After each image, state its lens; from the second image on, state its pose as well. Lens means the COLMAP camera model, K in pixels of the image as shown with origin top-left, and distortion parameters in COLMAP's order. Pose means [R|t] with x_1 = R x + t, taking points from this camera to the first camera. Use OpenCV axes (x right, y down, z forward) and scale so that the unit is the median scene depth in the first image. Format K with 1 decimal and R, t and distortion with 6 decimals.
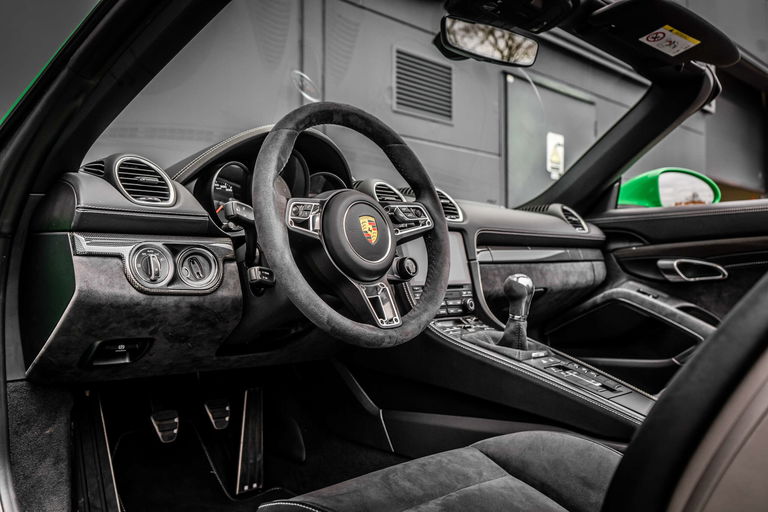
lens RADIAL K [[700.2, 0, 384.0], [0, 700.2, 256.0], [0, 0, 1]] dist [-0.006653, -0.006429]
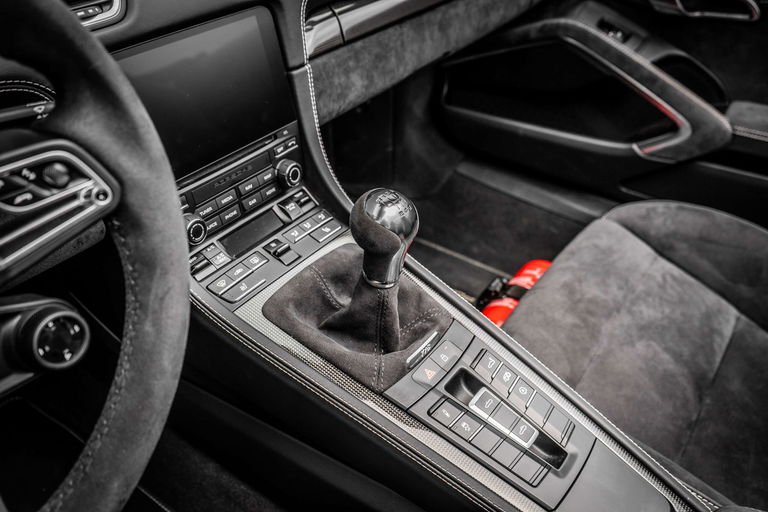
lens RADIAL K [[700.2, 0, 384.0], [0, 700.2, 256.0], [0, 0, 1]] dist [-0.006653, -0.006429]
pose [[0.989153, -0.071417, 0.128356, 0.108752], [-0.018327, 0.807012, 0.590250, -0.158999], [-0.145738, -0.586200, 0.796950, 0.513617]]
